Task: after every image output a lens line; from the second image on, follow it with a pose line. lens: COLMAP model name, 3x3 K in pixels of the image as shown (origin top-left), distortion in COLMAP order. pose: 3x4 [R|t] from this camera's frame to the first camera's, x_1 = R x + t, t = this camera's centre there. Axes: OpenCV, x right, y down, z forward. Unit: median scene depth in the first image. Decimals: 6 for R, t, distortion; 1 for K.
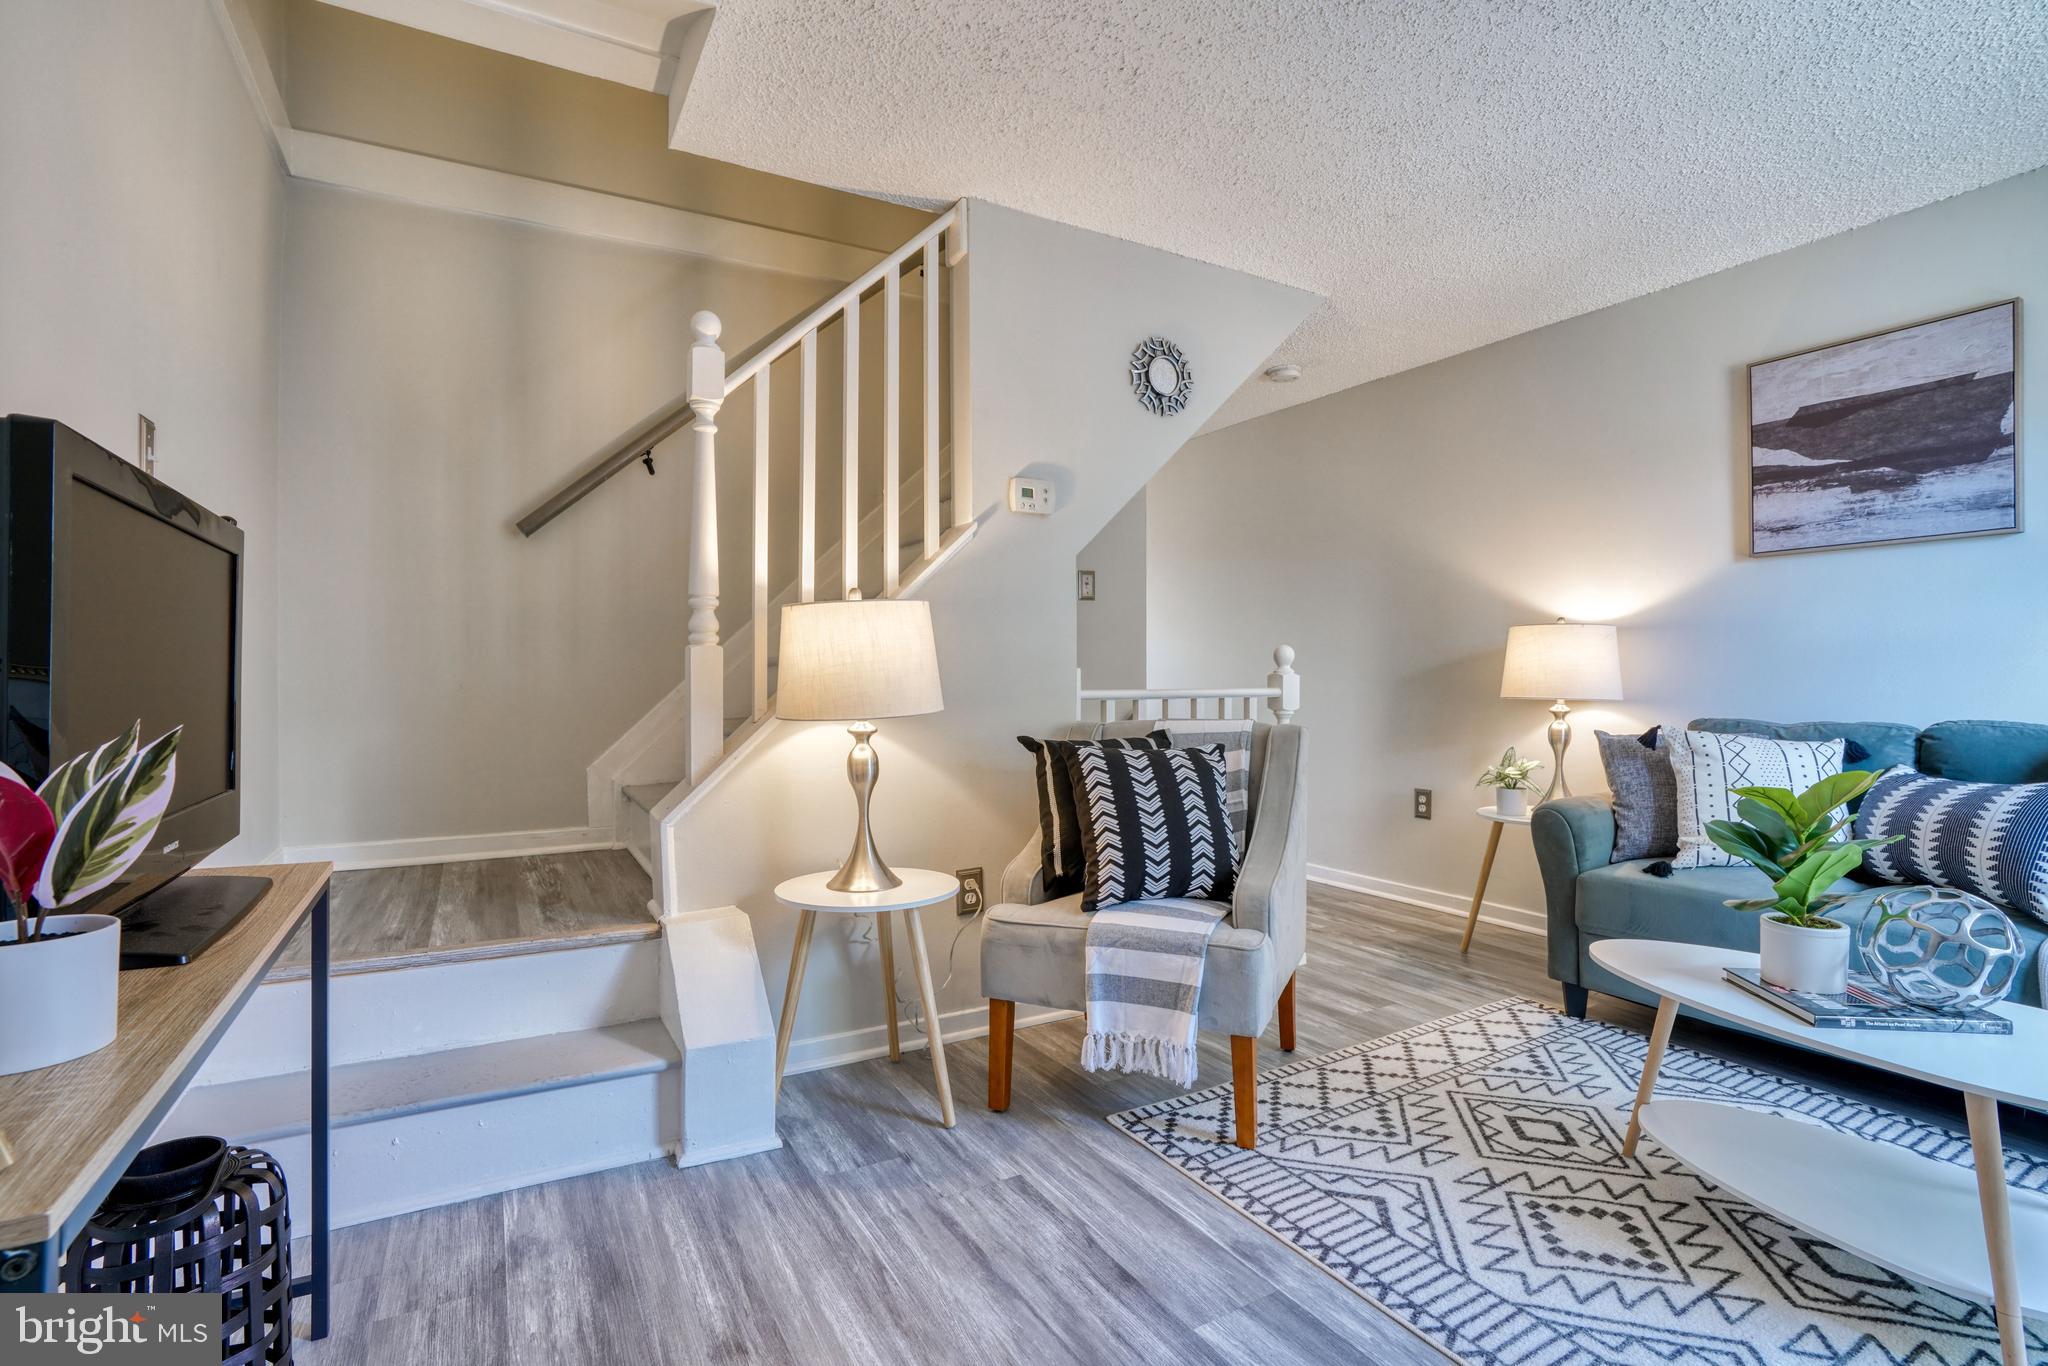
lens RADIAL K [[945.9, 0, 1016.7], [0, 945.9, 681.2], [0, 0, 1]] dist [-0.084684, 0.040227]
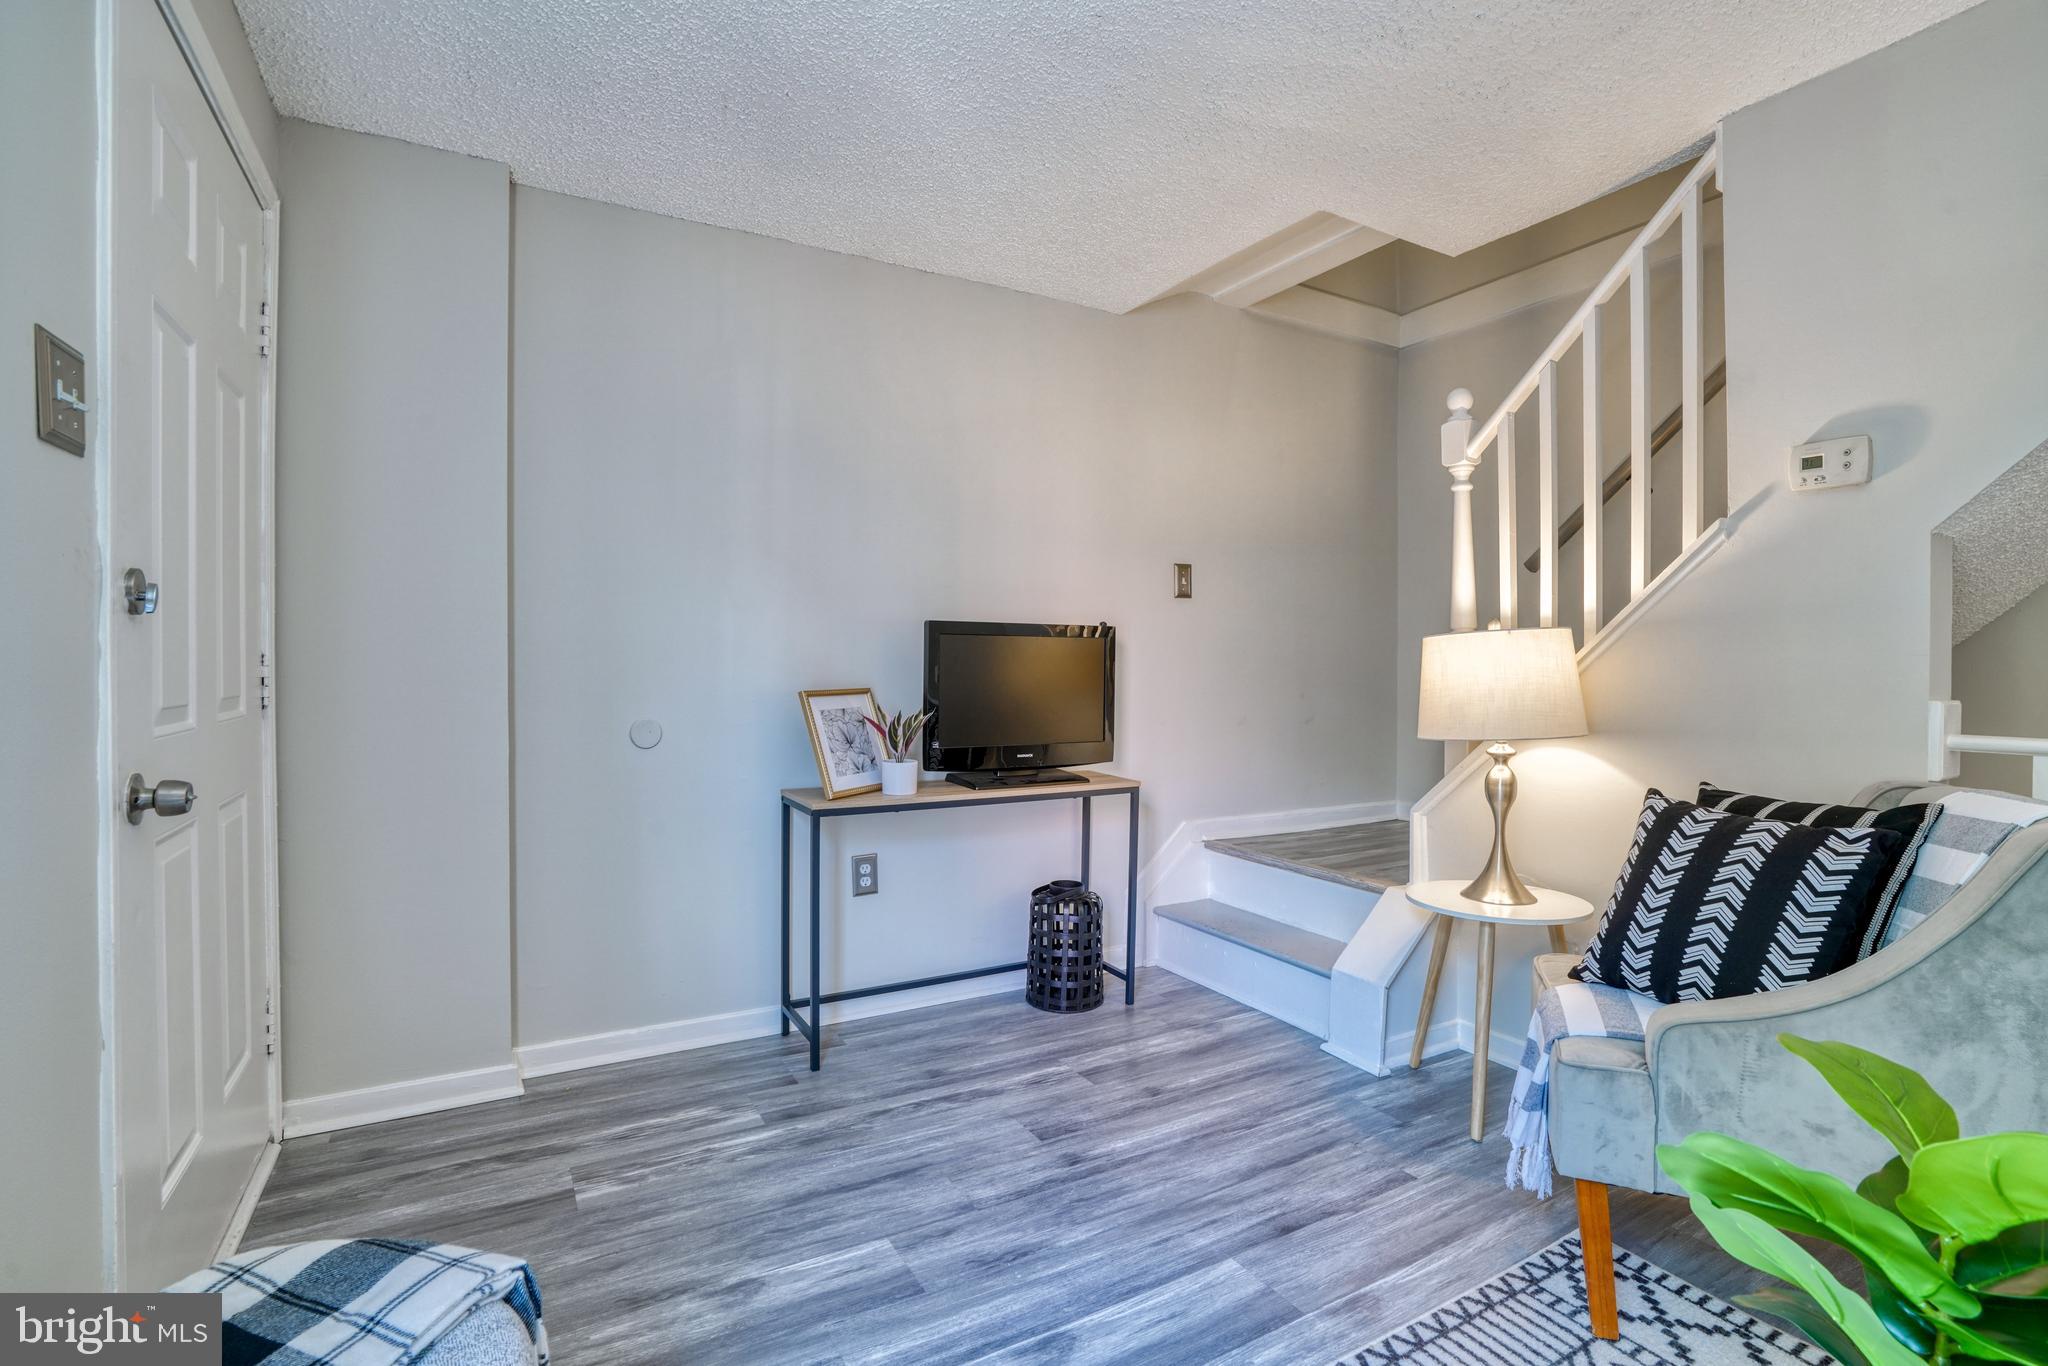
lens RADIAL K [[976.2, 0, 1021.5], [0, 976.2, 649.1], [0, 0, 1]] dist [-0.086390, 0.045262]
pose [[-0.003383, -0.010397, -0.999940, 1.073472], [-0.003245, 0.999941, -0.010386, -0.060801], [0.999989, 0.003210, -0.003417, 0.533940]]
